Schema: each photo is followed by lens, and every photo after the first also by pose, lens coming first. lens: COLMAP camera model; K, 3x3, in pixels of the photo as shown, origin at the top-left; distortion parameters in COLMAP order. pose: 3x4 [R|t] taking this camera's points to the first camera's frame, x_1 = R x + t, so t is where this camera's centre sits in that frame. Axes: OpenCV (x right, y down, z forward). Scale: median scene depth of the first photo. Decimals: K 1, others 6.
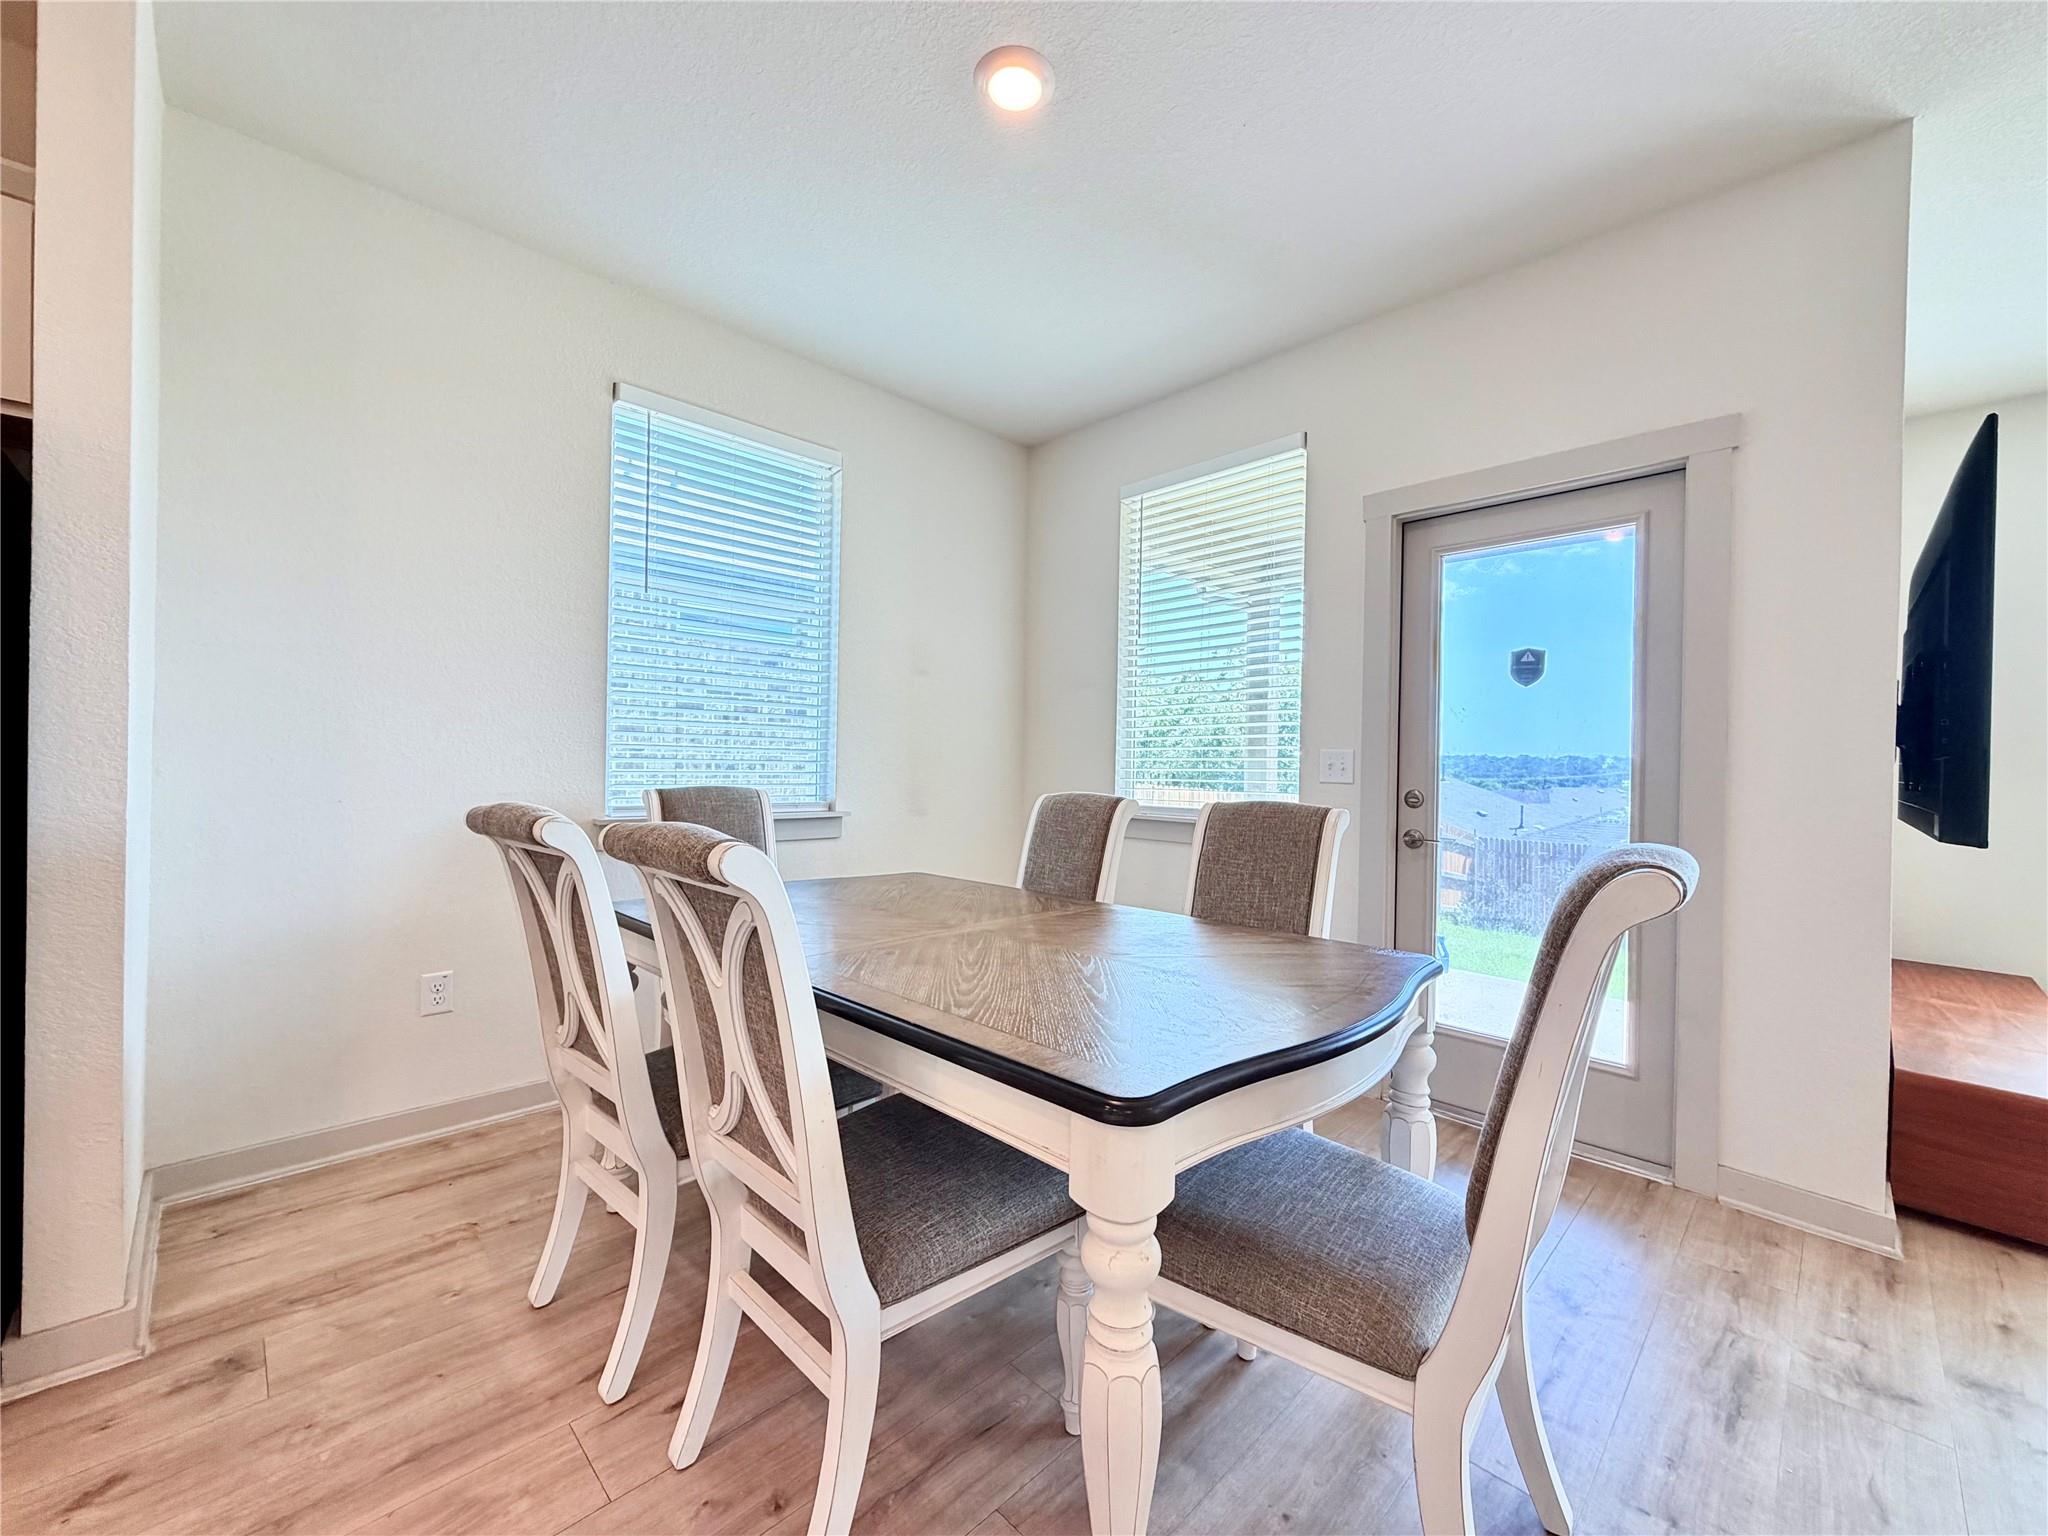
lens RADIAL K [[817.2, 0, 1019.9], [0, 817.2, 768.4], [0, 0, 1]] dist [-0.000374, 0.000274]
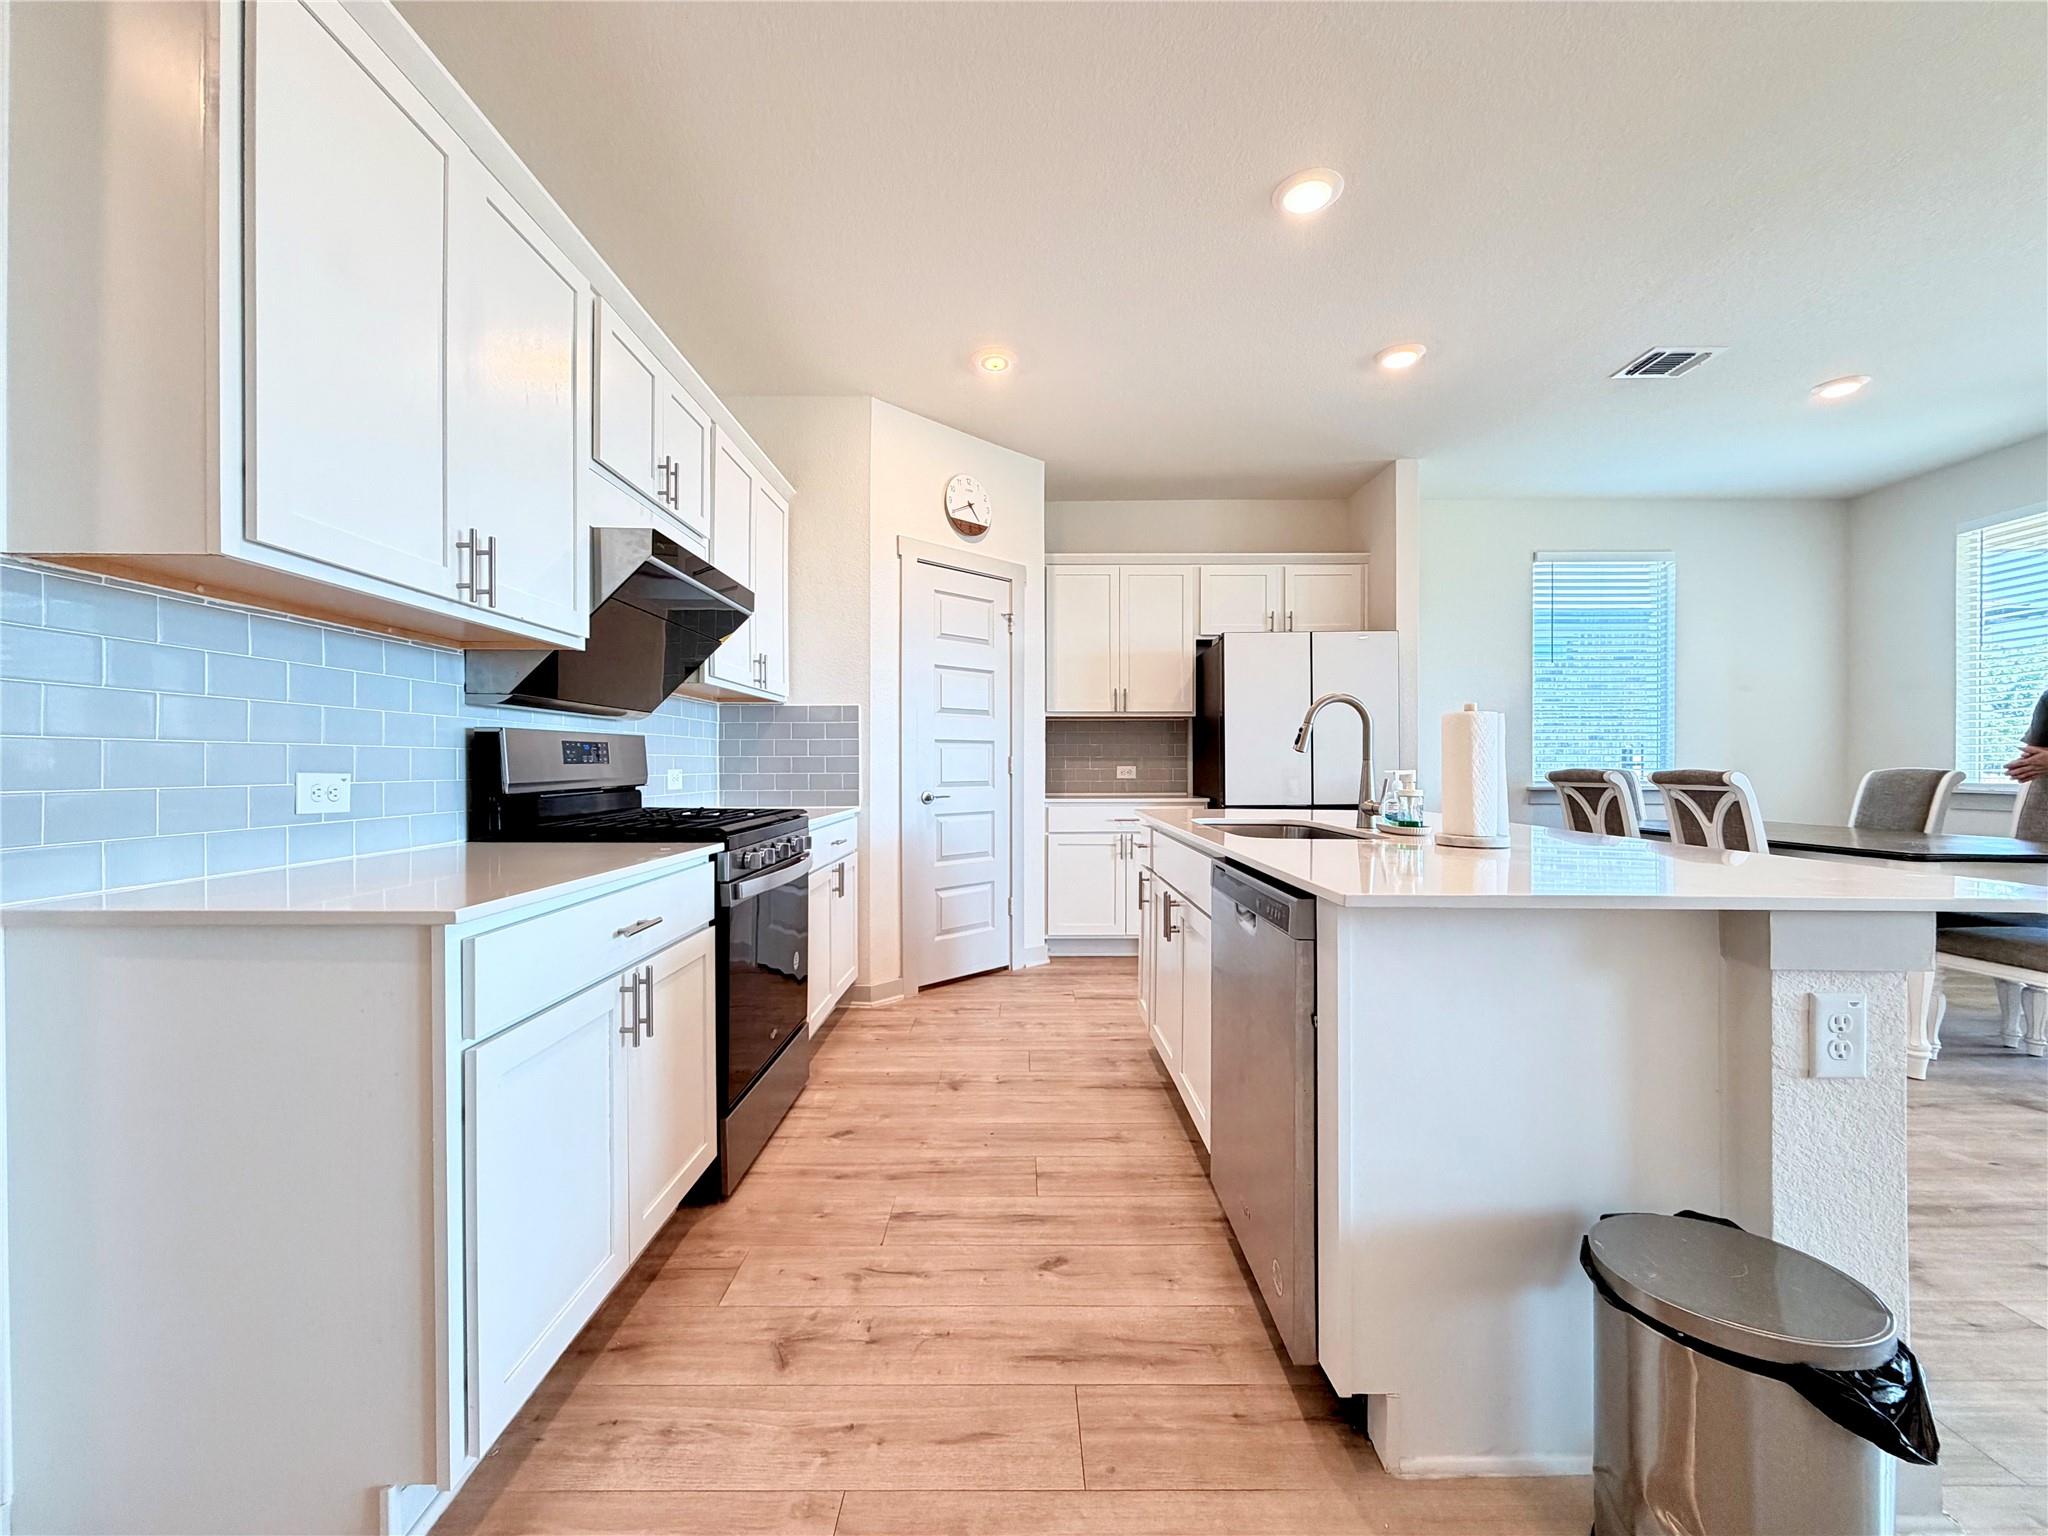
lens RADIAL K [[817.2, 0, 1019.9], [0, 817.2, 768.4], [0, 0, 1]] dist [-0.000374, 0.000274]
pose [[0.712934, -0.018274, -0.700993, -0.043384], [0.011542, 0.999831, -0.014326, 0.041438], [0.701136, 0.002123, 0.713024, -1.480604]]
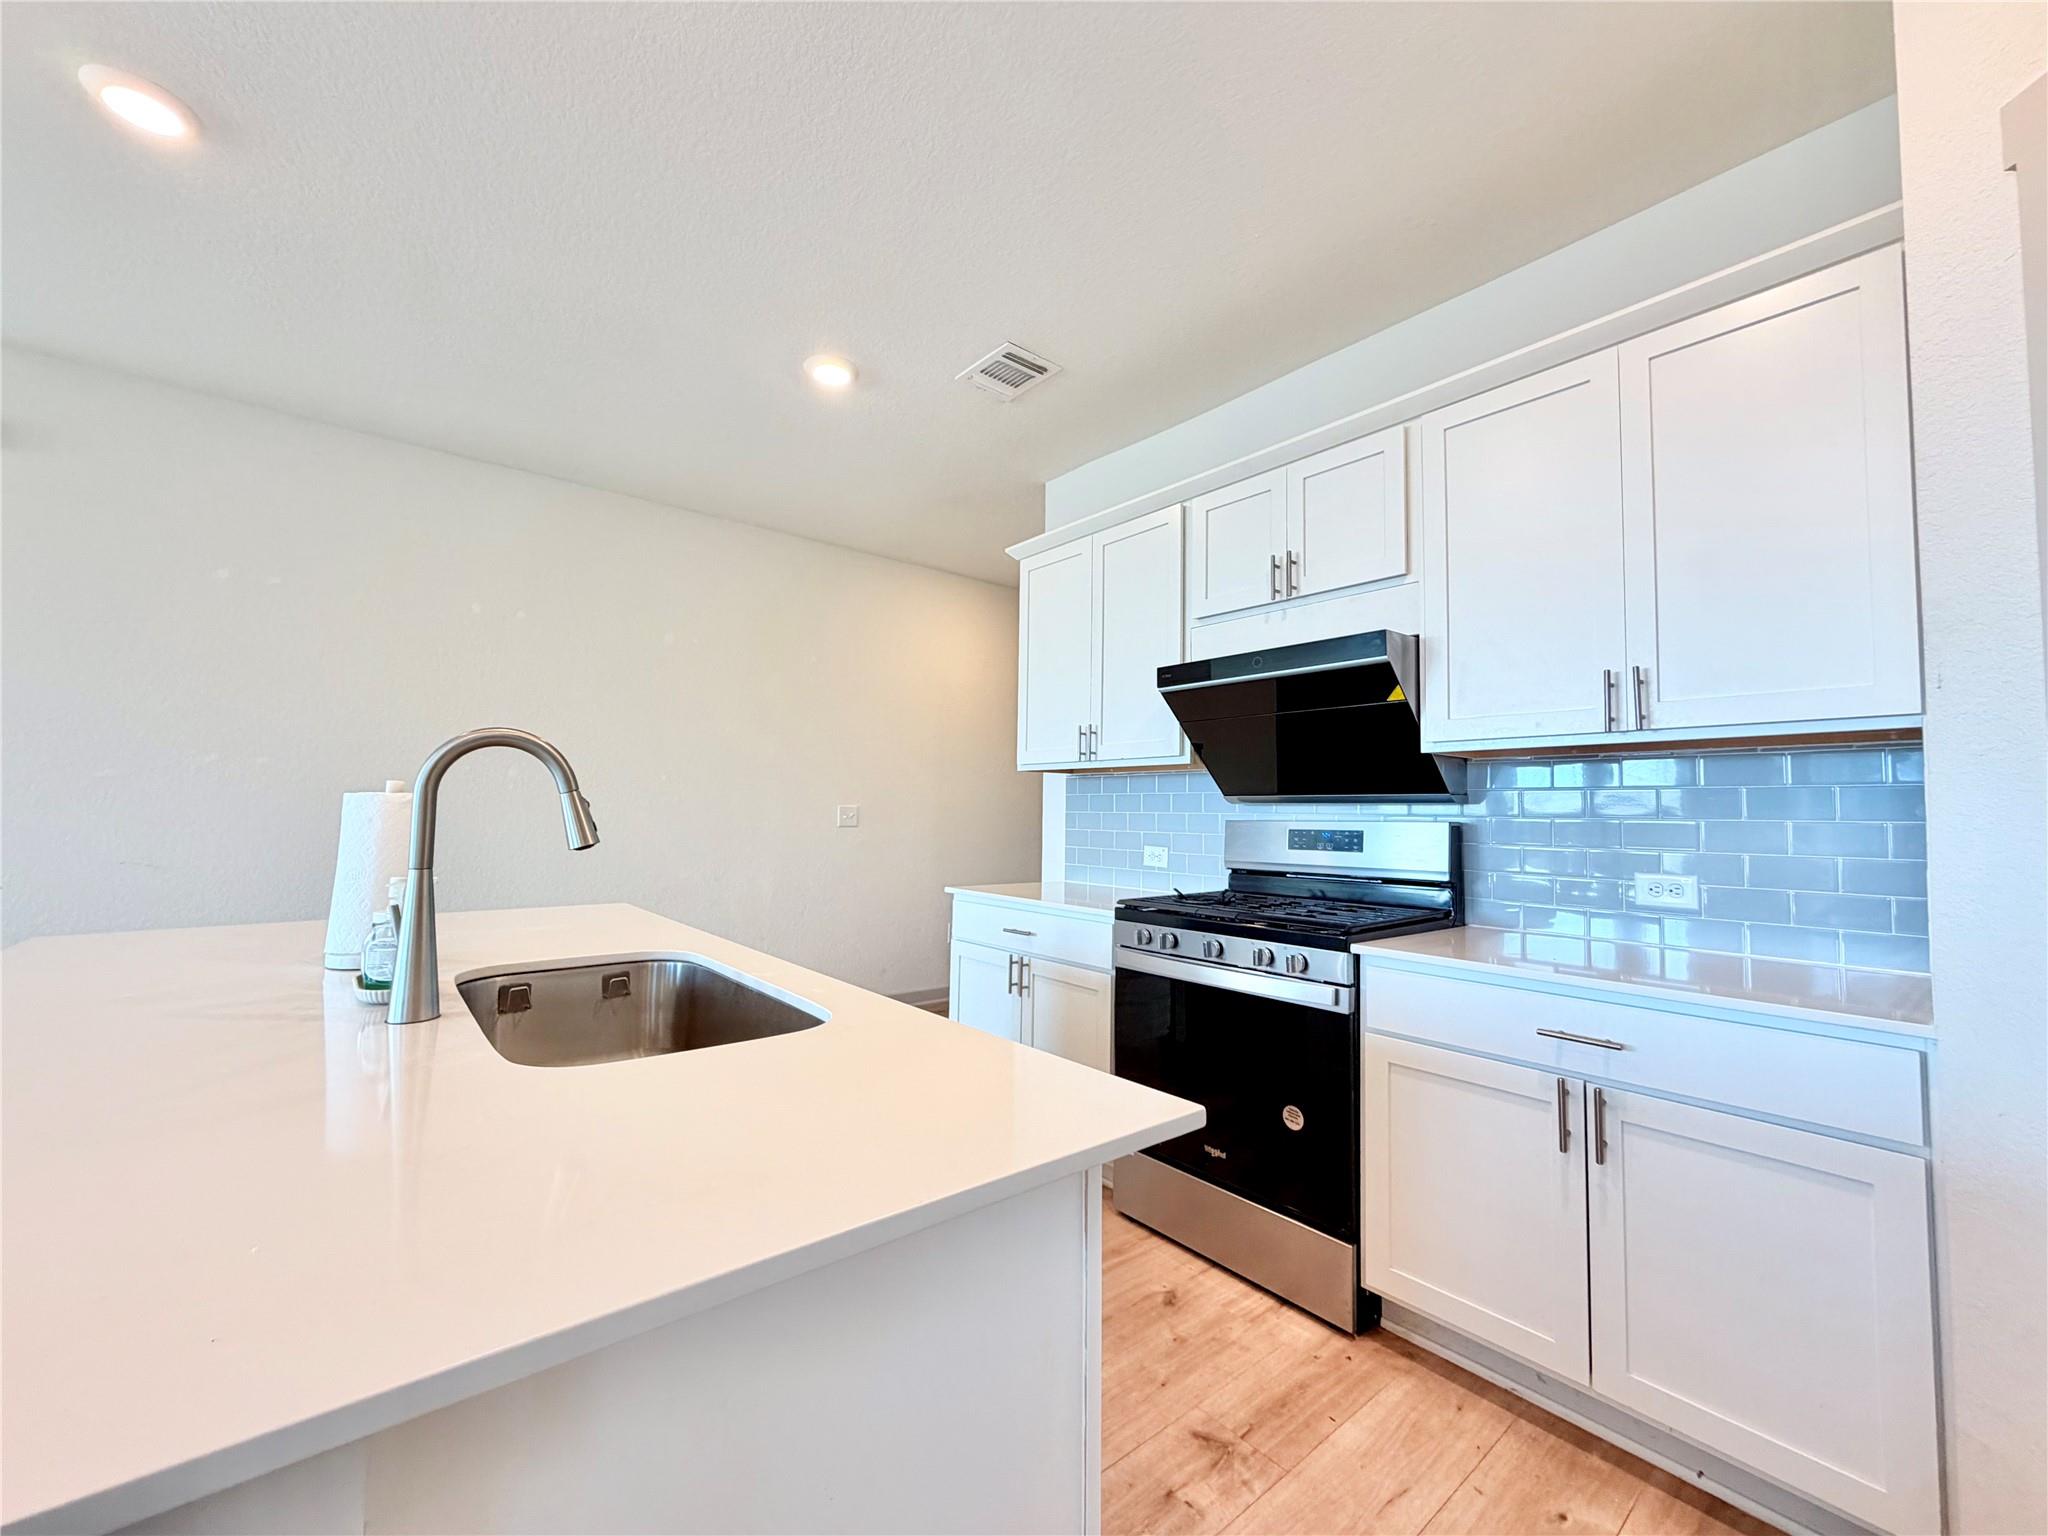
lens RADIAL K [[817.2, 0, 1019.9], [0, 817.2, 768.4], [0, 0, 1]] dist [-0.000374, 0.000274]
pose [[-0.995330, -0.033493, 0.090534, -0.902378], [-0.037986, 0.998107, -0.048365, -0.033041], [-0.088743, -0.051578, -0.994718, 0.126188]]
